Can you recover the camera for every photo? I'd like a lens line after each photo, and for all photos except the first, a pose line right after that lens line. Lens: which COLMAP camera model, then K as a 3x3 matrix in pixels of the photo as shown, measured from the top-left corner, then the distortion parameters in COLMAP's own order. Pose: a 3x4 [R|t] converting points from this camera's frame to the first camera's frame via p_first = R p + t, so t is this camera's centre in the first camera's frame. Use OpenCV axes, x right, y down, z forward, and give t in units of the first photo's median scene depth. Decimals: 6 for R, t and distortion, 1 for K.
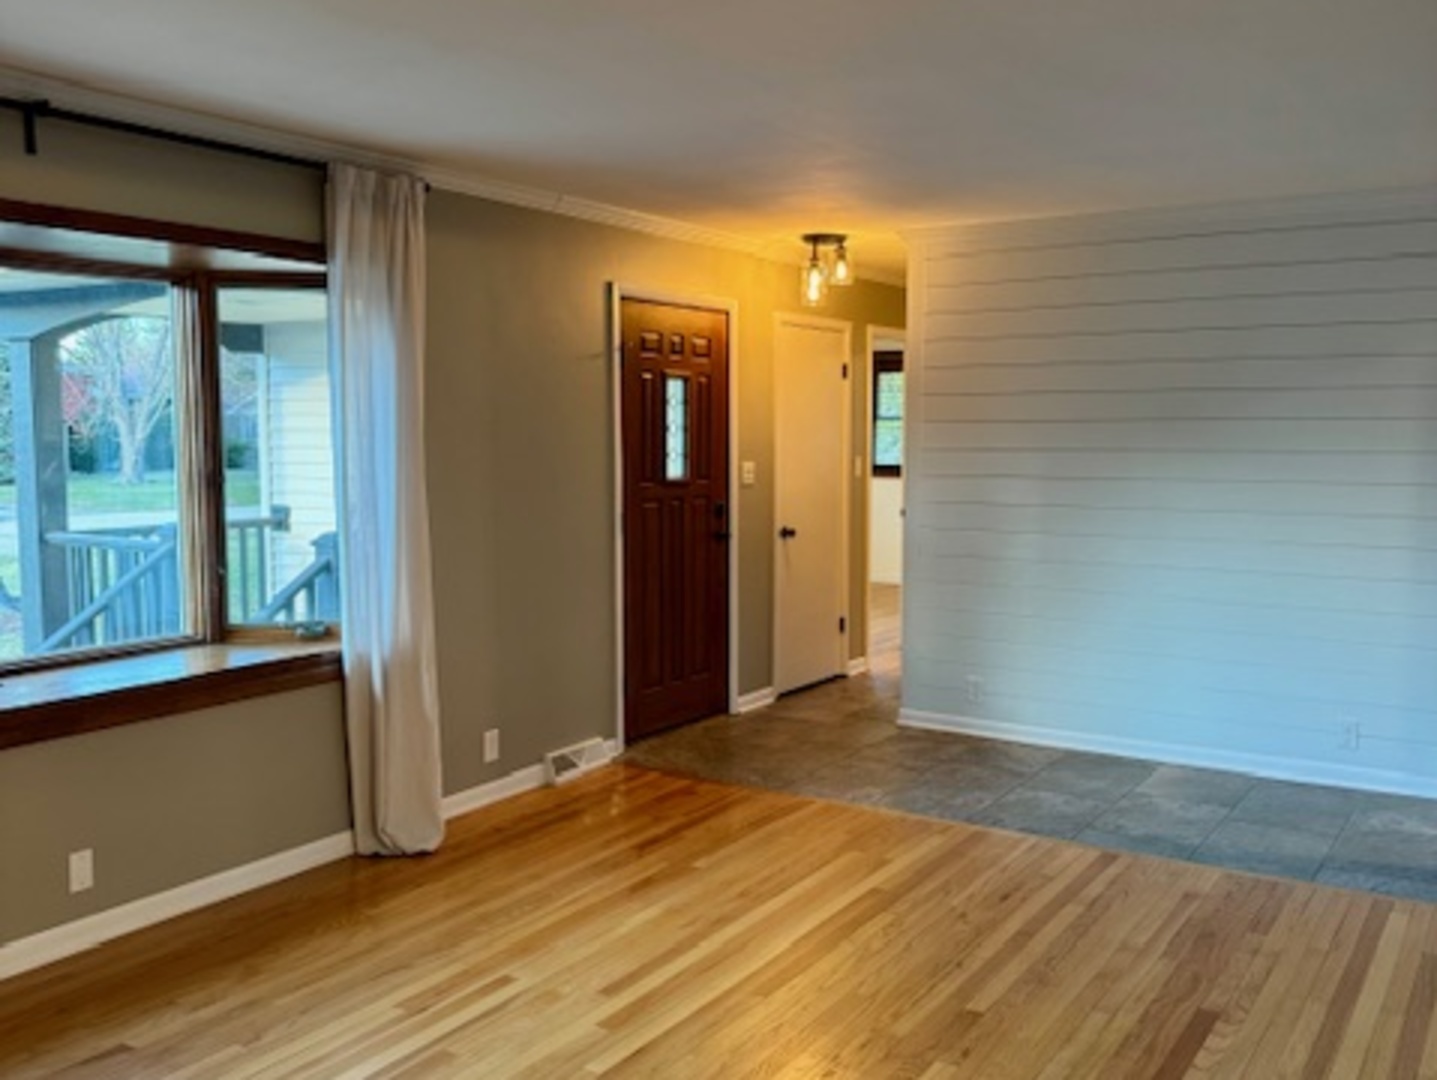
lens RADIAL K [[1344.1, 0, 722.6], [0, 1344.1, 544.6], [0, 0, 1]] dist [0.110225, -0.008653]
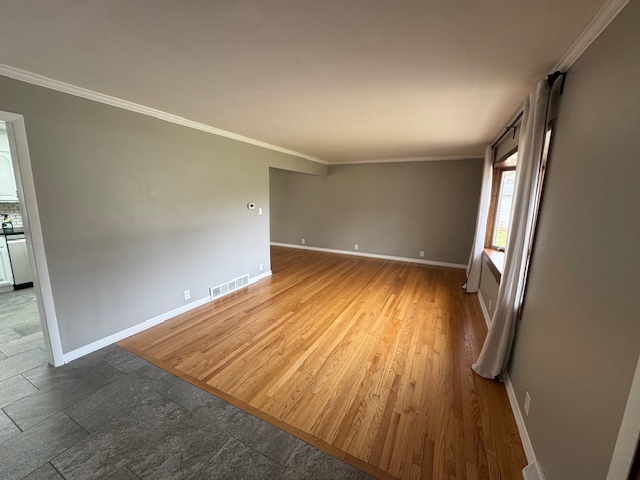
lens RADIAL K [[255.1, 0, 320.5], [0, 255.1, 237.5], [0, 0, 1]] dist [0.002510, 0.000214]
pose [[-0.995514, -0.001425, -0.094604, 0.107323], [-0.025685, 0.966409, 0.255722, -0.116347], [0.091061, 0.257005, -0.962110, 1.193519]]
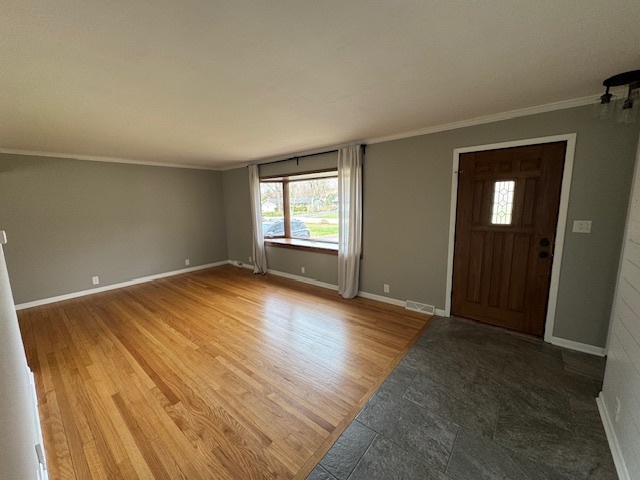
lens RADIAL K [[255.1, 0, 320.5], [0, 255.1, 237.5], [0, 0, 1]] dist [0.002510, 0.000214]
pose [[-0.128086, 0.142902, -0.981414, 0.523331], [-0.072394, 0.985578, 0.152956, -0.085416], [0.989117, 0.090640, -0.115894, 0.862794]]
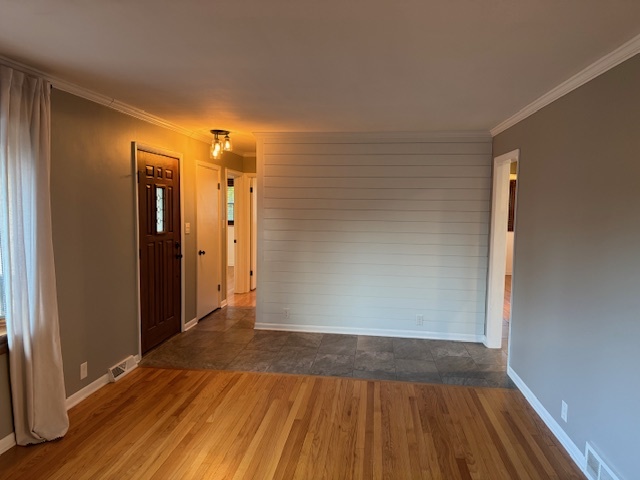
lens RADIAL K [[450.5, 0, 320.0], [0, 450.5, 240.0], [0, 0, 1]] dist [0.108295, -0.132647]
pose [[0.908035, -0.019461, 0.418443, -0.130528], [0.022223, 0.999752, -0.001728, -0.033483], [-0.418305, 0.010868, 0.908241, 0.228952]]
